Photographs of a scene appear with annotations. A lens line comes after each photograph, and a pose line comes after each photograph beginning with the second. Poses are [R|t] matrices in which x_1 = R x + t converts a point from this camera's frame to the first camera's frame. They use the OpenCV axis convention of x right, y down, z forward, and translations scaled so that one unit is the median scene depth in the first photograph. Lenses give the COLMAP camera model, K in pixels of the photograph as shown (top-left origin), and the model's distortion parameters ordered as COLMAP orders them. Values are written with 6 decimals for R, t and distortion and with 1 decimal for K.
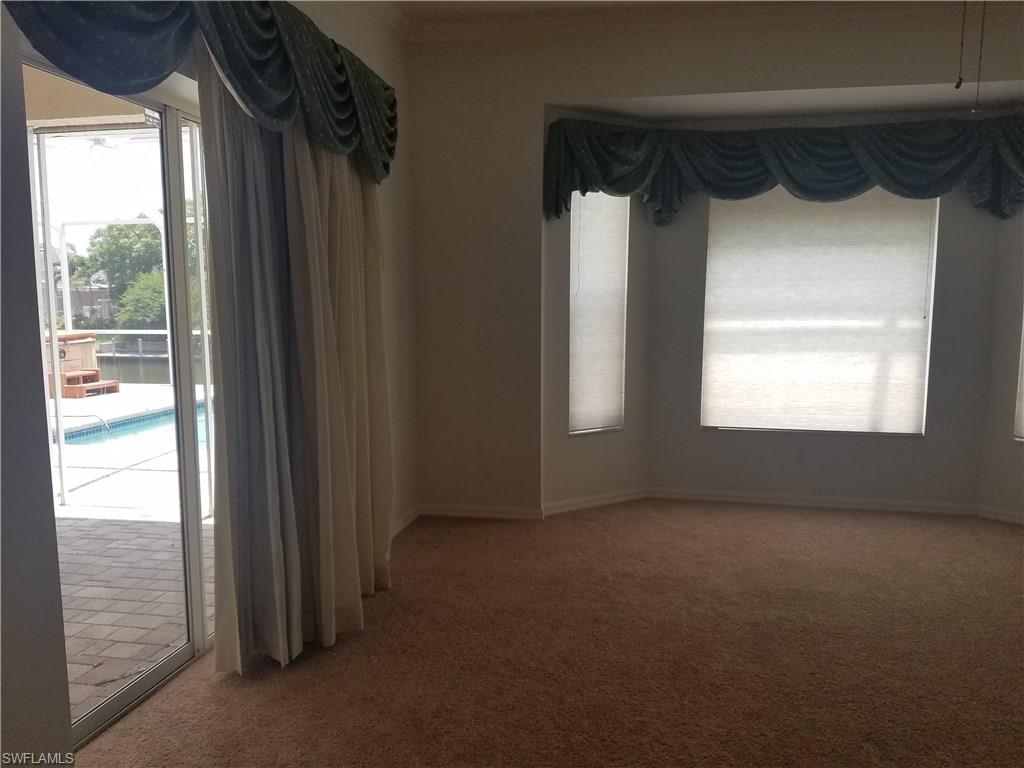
lens RADIAL K [[779.9, 0, 516.7], [0, 779.9, 393.1], [0, 0, 1]] dist [-0.001314, -0.016196]
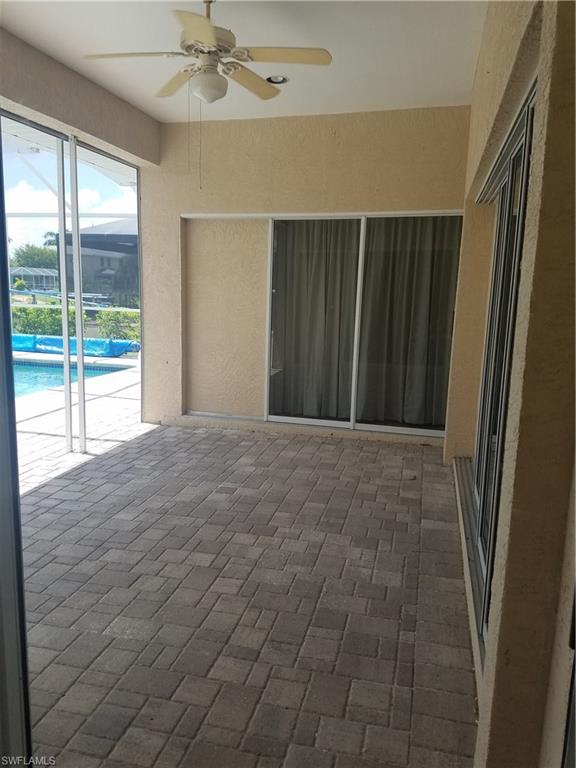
lens RADIAL K [[584.9, 0, 288.1], [0, 584.9, 383.9], [0, 0, 1]] dist [-0.001314, -0.016196]
pose [[0.074966, -0.154156, 0.985198, -1.418108], [0.094381, 0.984640, 0.146887, -0.068992], [-0.992710, 0.081973, 0.088364, 0.626521]]
